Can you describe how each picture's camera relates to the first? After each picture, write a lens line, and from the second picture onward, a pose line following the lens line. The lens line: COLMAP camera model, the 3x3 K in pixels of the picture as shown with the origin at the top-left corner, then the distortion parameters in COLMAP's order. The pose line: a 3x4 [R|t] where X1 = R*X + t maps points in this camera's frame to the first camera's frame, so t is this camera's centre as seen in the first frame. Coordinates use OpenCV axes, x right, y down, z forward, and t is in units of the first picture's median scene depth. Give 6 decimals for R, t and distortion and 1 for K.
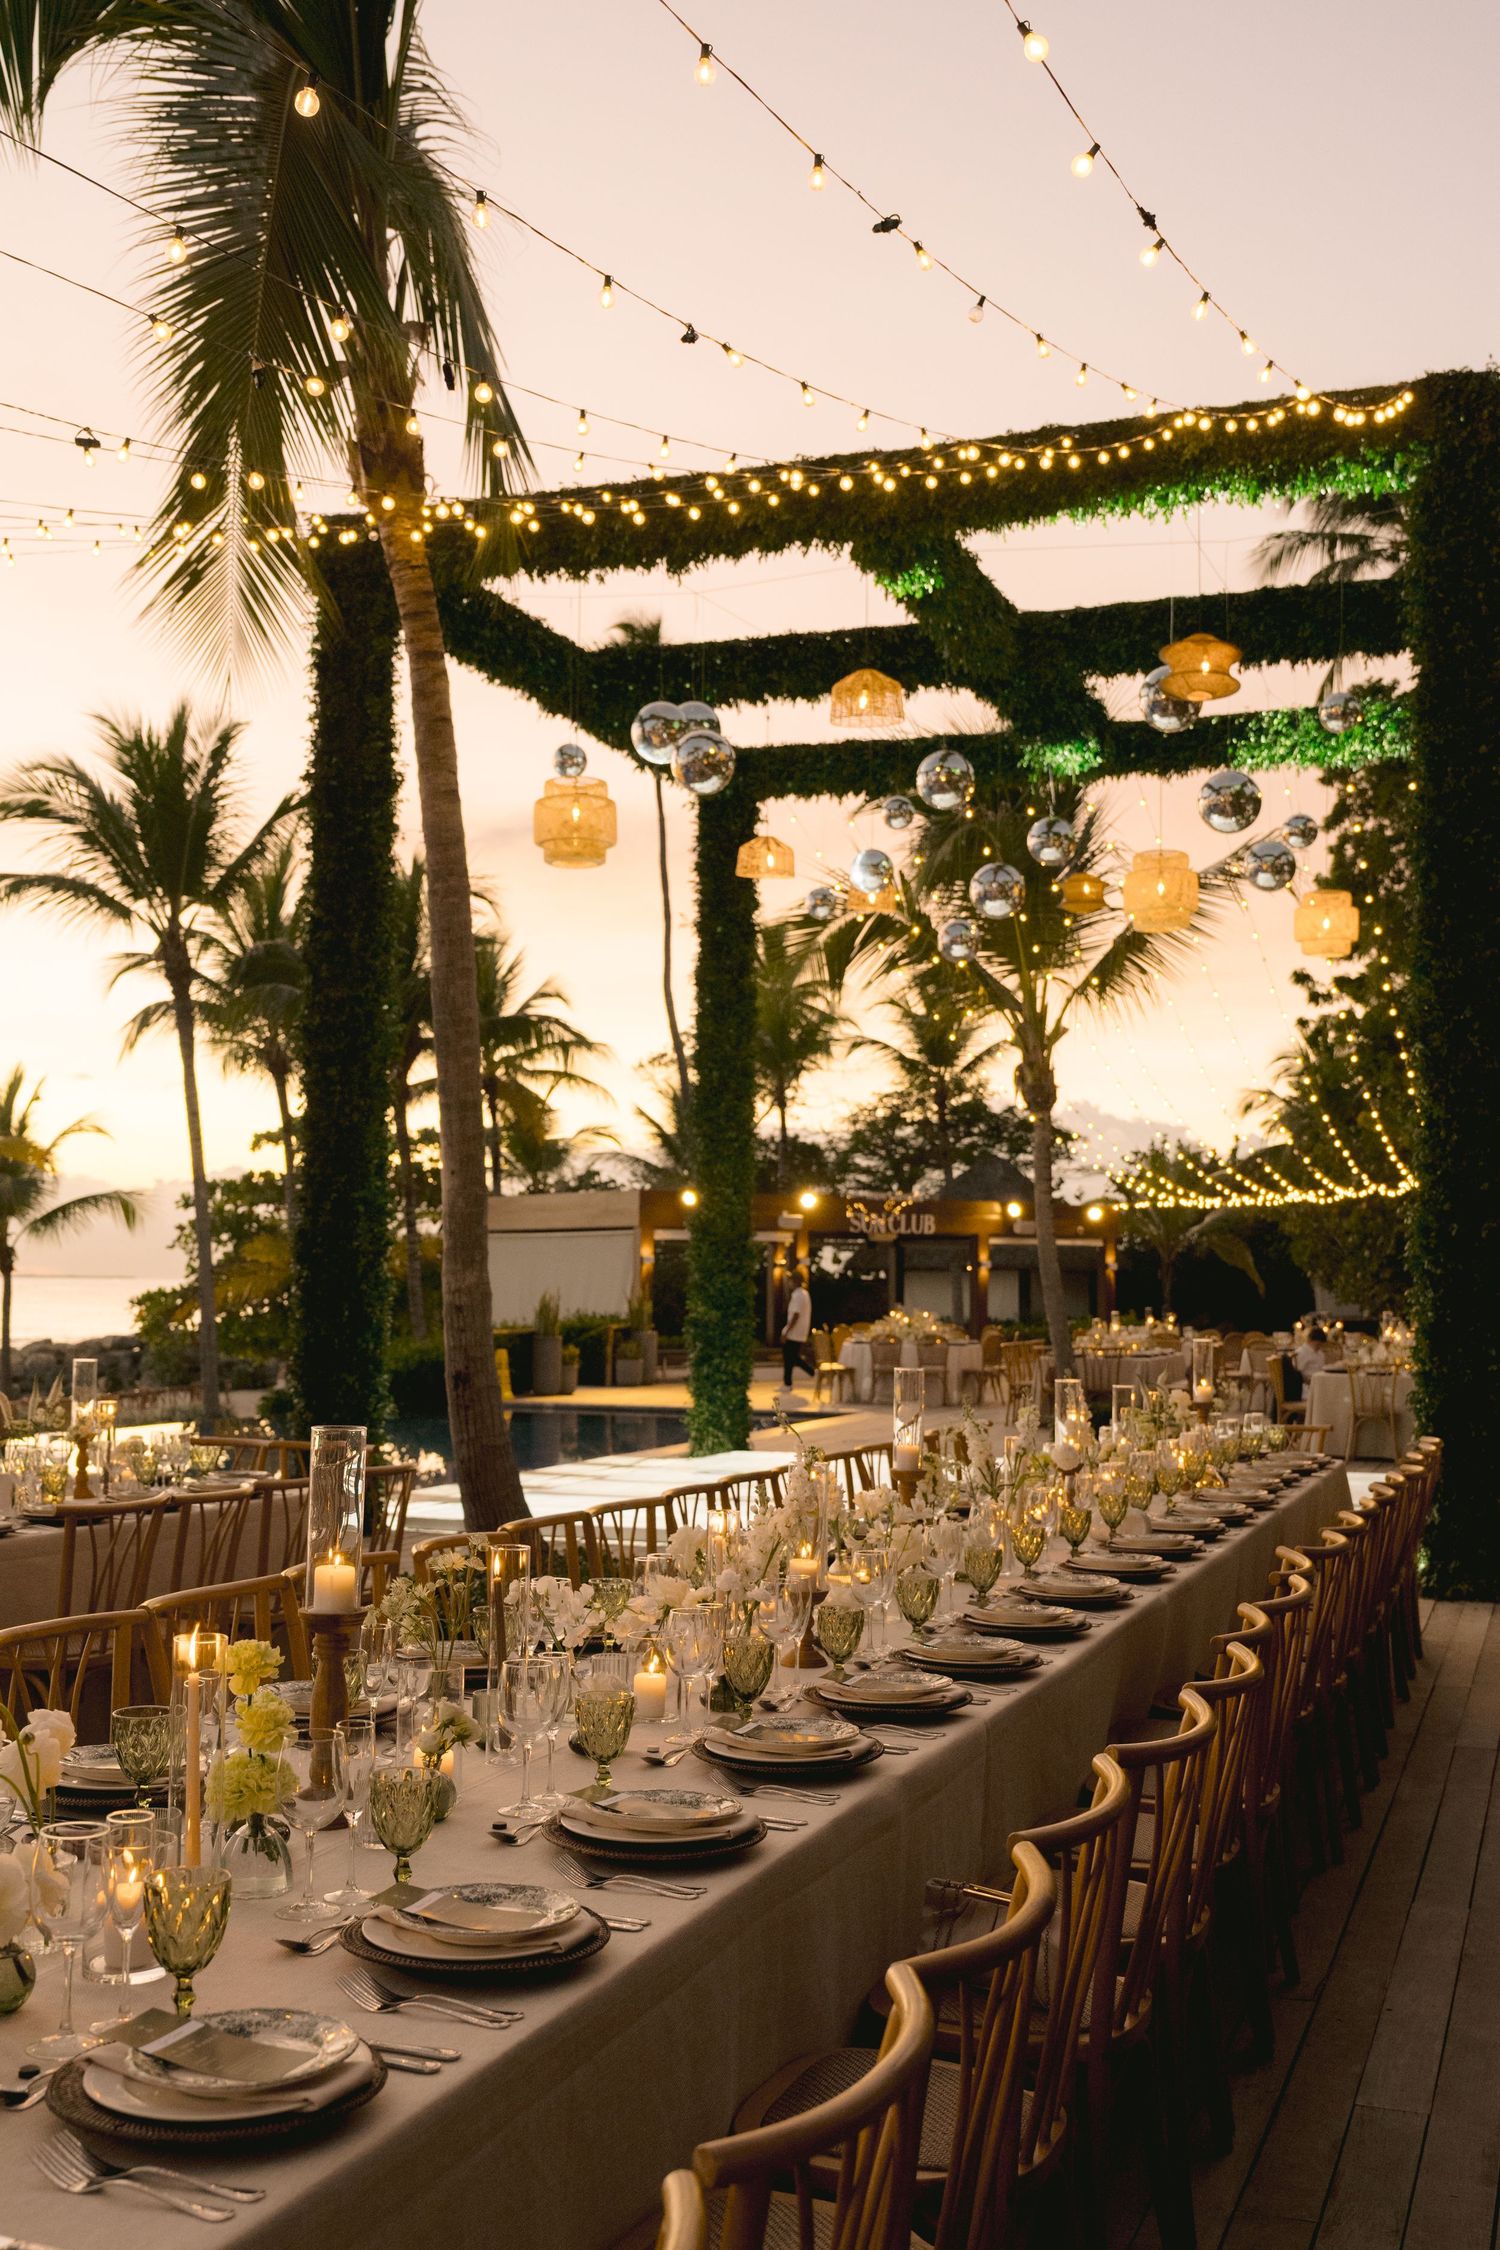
lens RADIAL K [[2178.8, 0, 750.0], [0, 2178.8, 1125.0], [0, 0, 1]] dist [-0.005568, -0.001922]
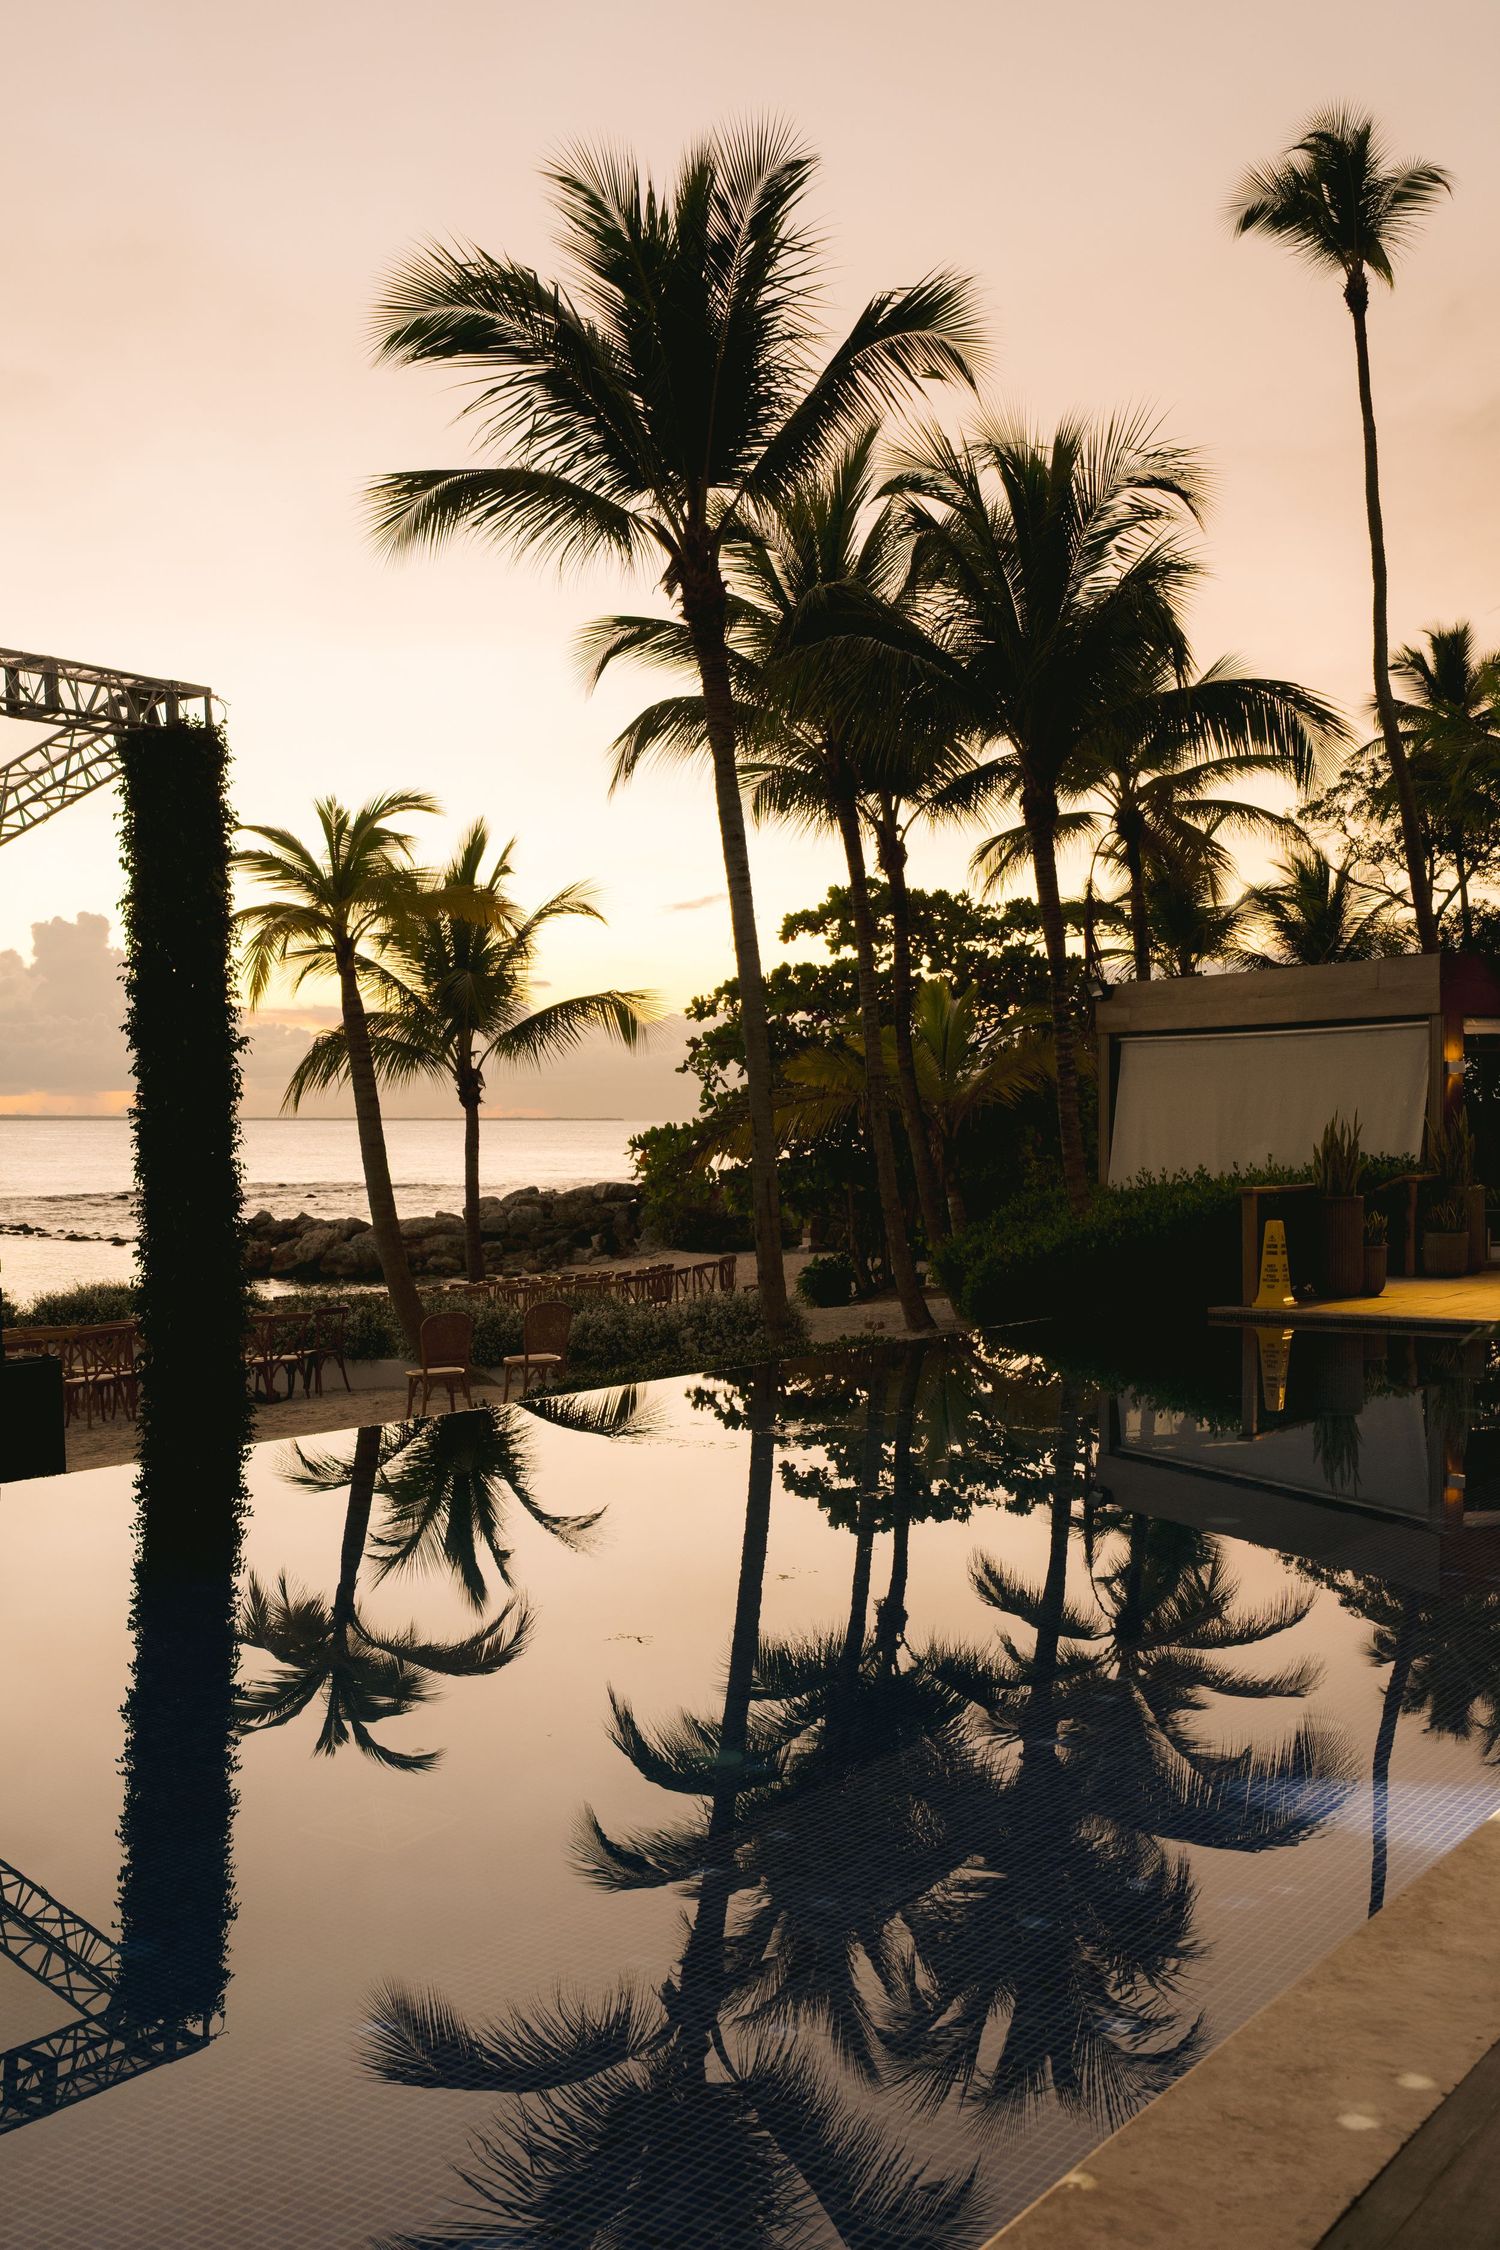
lens RADIAL K [[2412.6, 0, 750.0], [0, 2412.6, 1125.0], [0, 0, 1]] dist [0.001580, 0.001188]
pose [[0.975415, -0.007626, -0.220244, -0.068996], [0.023939, 0.997154, 0.071494, 0.018650], [0.219072, -0.075009, 0.972821, 0.224469]]
